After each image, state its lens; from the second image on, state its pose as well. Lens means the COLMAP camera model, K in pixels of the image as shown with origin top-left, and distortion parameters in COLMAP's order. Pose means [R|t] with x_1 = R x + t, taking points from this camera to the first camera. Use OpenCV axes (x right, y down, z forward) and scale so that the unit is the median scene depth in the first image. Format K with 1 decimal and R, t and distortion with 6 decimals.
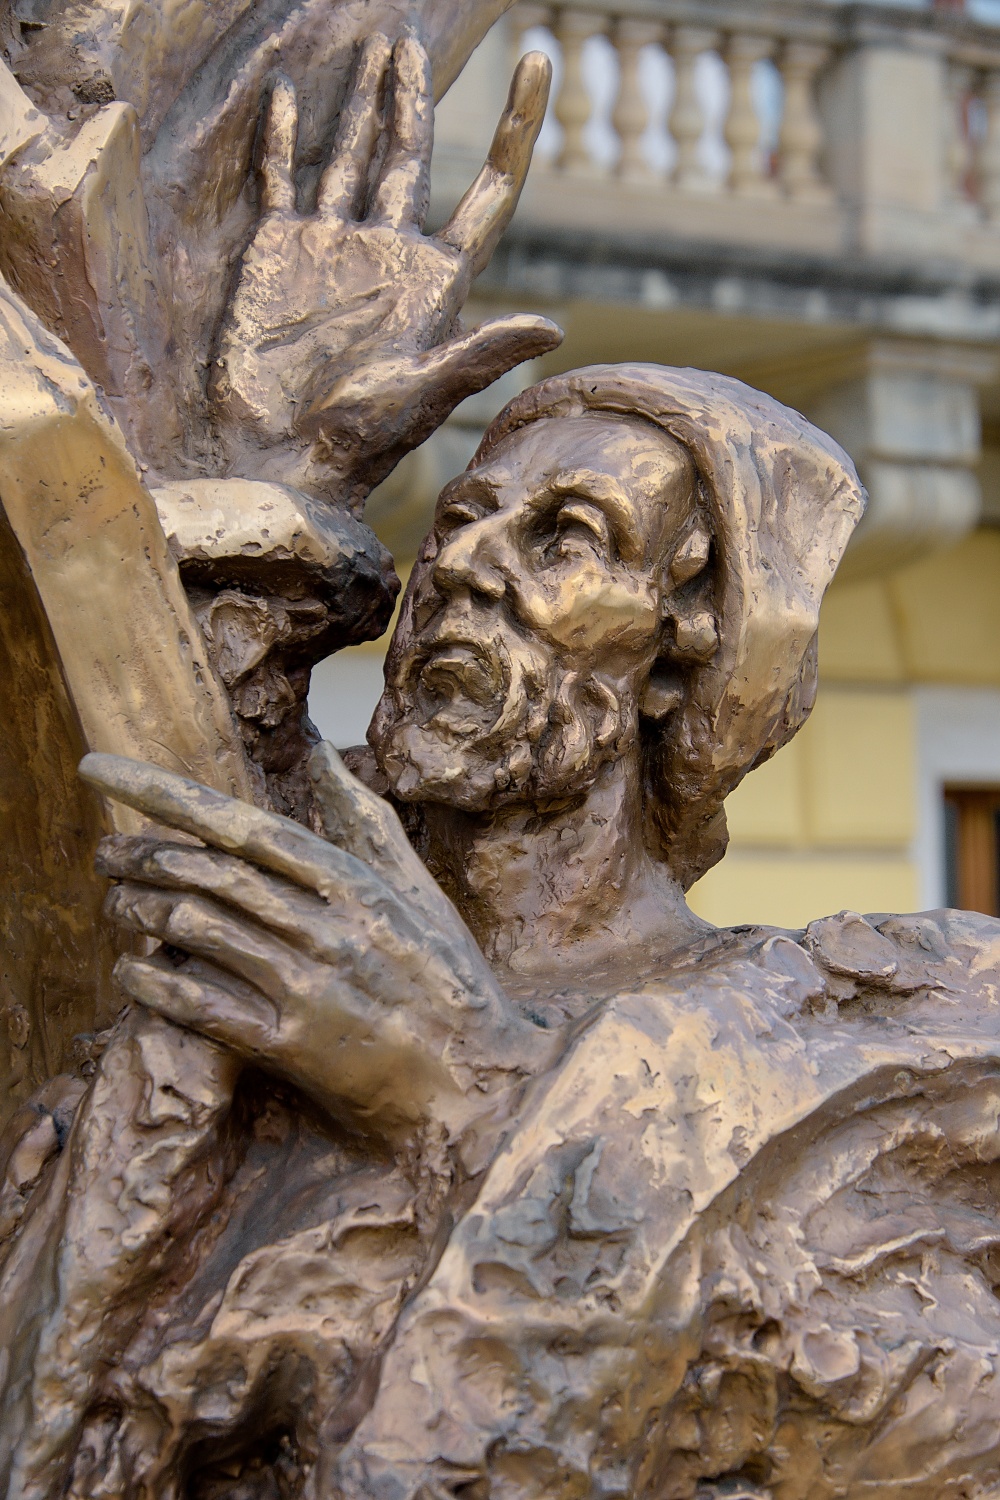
lens RADIAL K [[5035.0, 0, 458.5], [0, 5035.0, 697.5], [0, 0, 1]] dist [-0.063063, 0.000000]
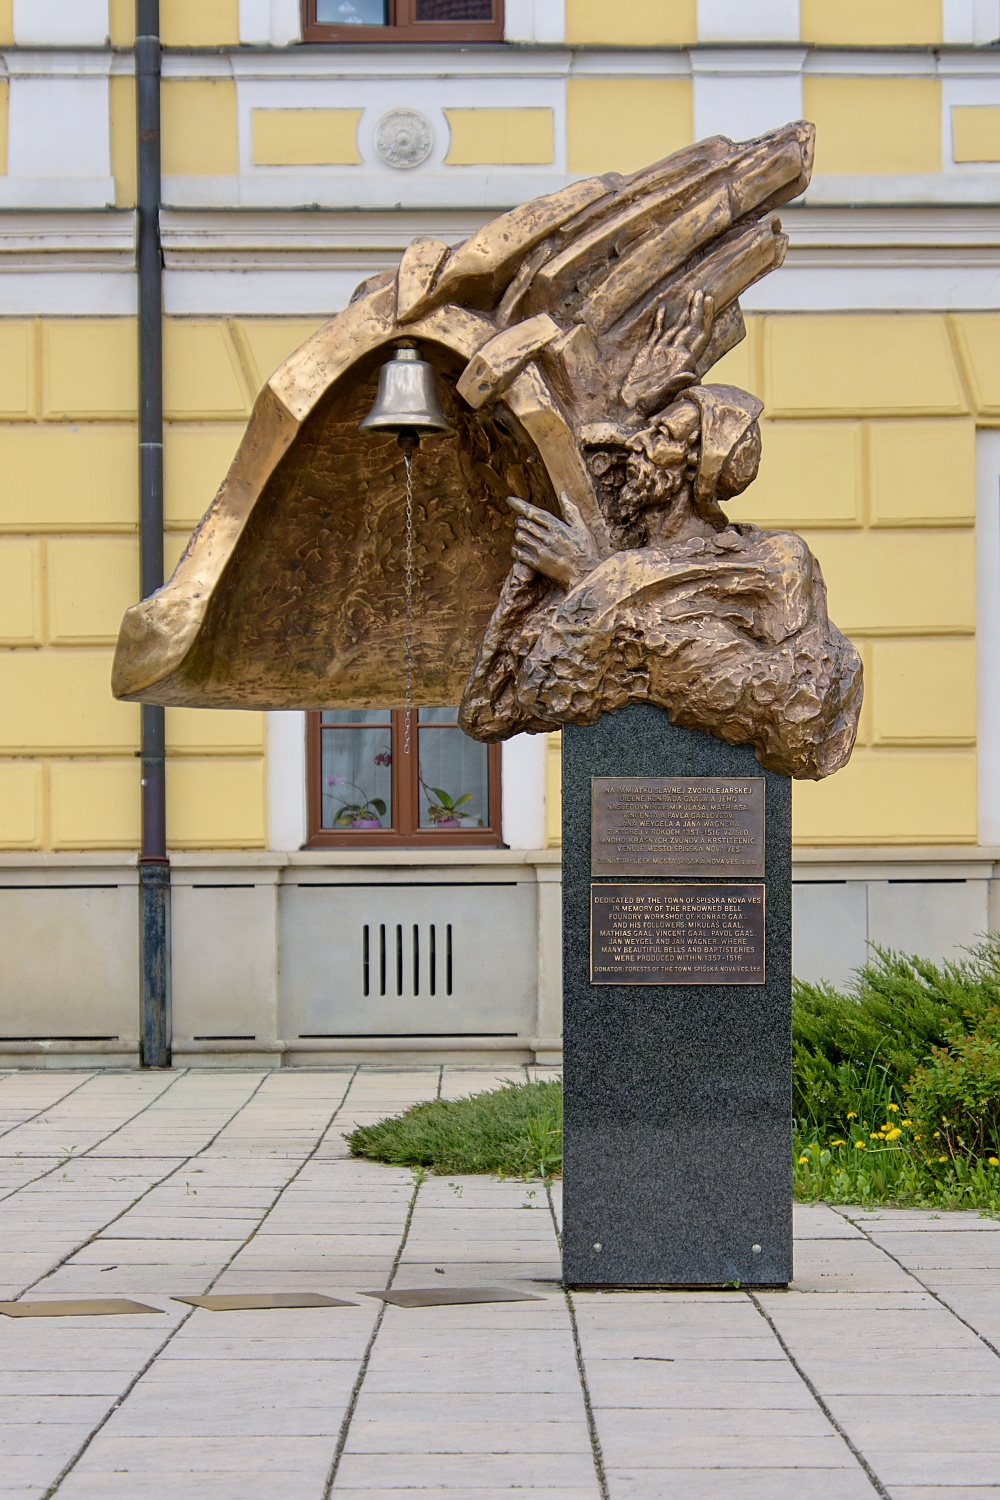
lens RADIAL K [[4173.0, 0, 499.7], [0, 4173.0, 750.0], [0, 0, 1]] dist [-0.148323, 0.000000]
pose [[0.786472, 0.004177, -0.617612, 1.884909], [0.044622, 0.996980, 0.063565, 0.000058], [0.616012, -0.077551, 0.783910, -1.580382]]
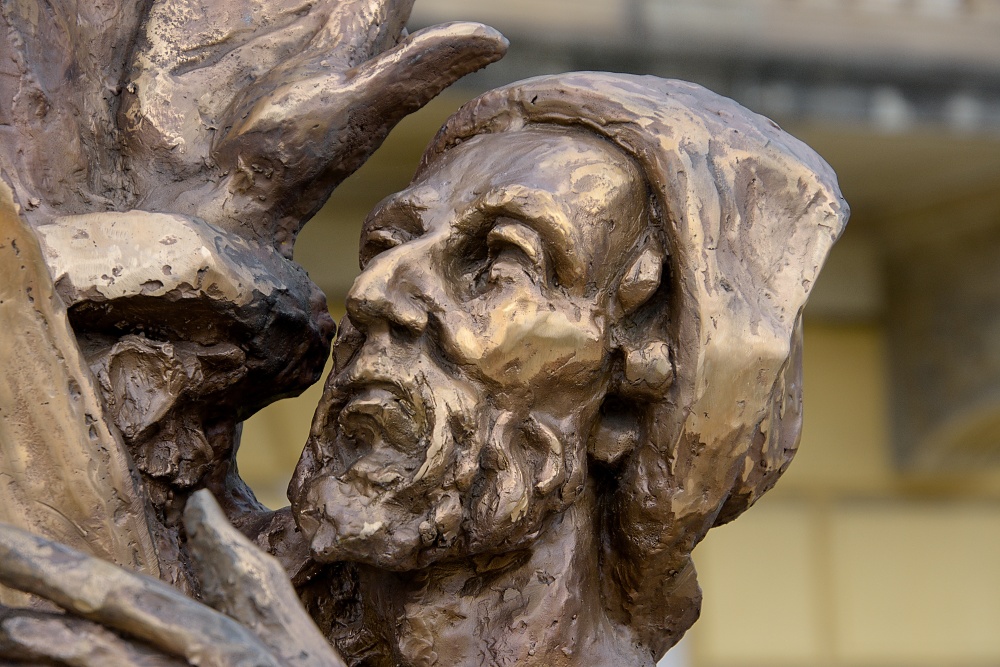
lens RADIAL K [[4926.3, 0, 499.8], [0, 4926.3, 335.3], [0, 0, 1]] dist [-0.014525, 0.000000]
pose [[0.997902, -0.032566, -0.055956, 0.070177], [0.030087, 0.998552, -0.044597, 0.020168], [0.057328, 0.042820, 0.997437, 0.129312]]
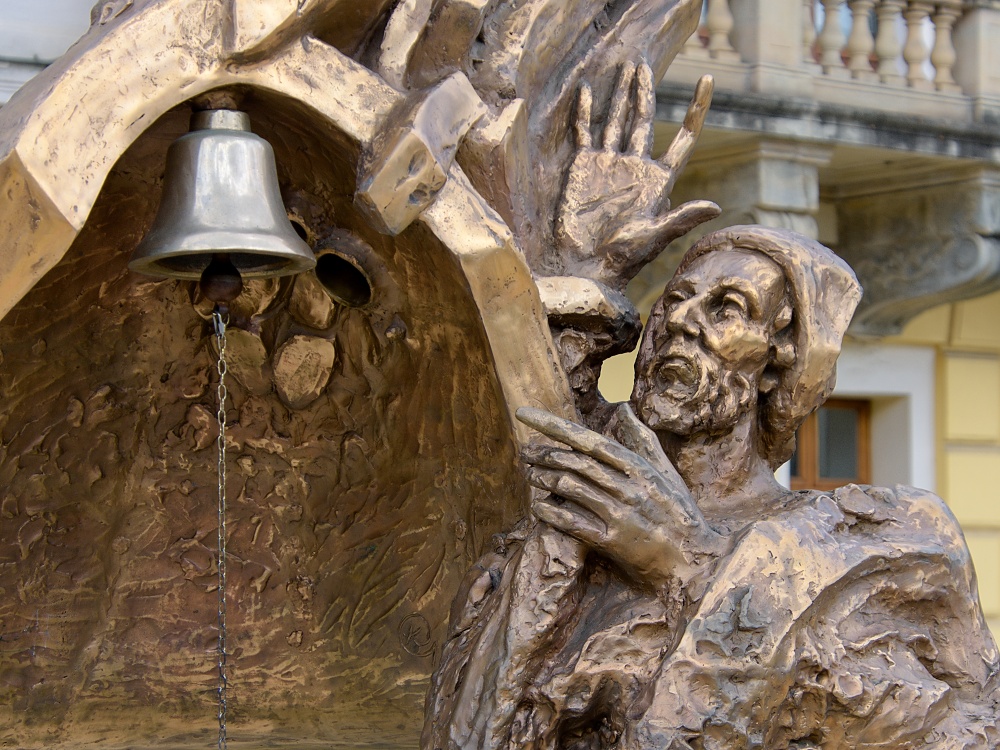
lens RADIAL K [[3081.3, 0, 538.1], [0, 3081.3, 373.2], [0, 0, 1]] dist [-0.156126, 0.000000]
pose [[0.999467, 0.021547, 0.024520, -0.091326], [-0.021917, 0.999648, 0.014933, -0.021972], [-0.024190, -0.015462, 0.999588, -0.317566]]
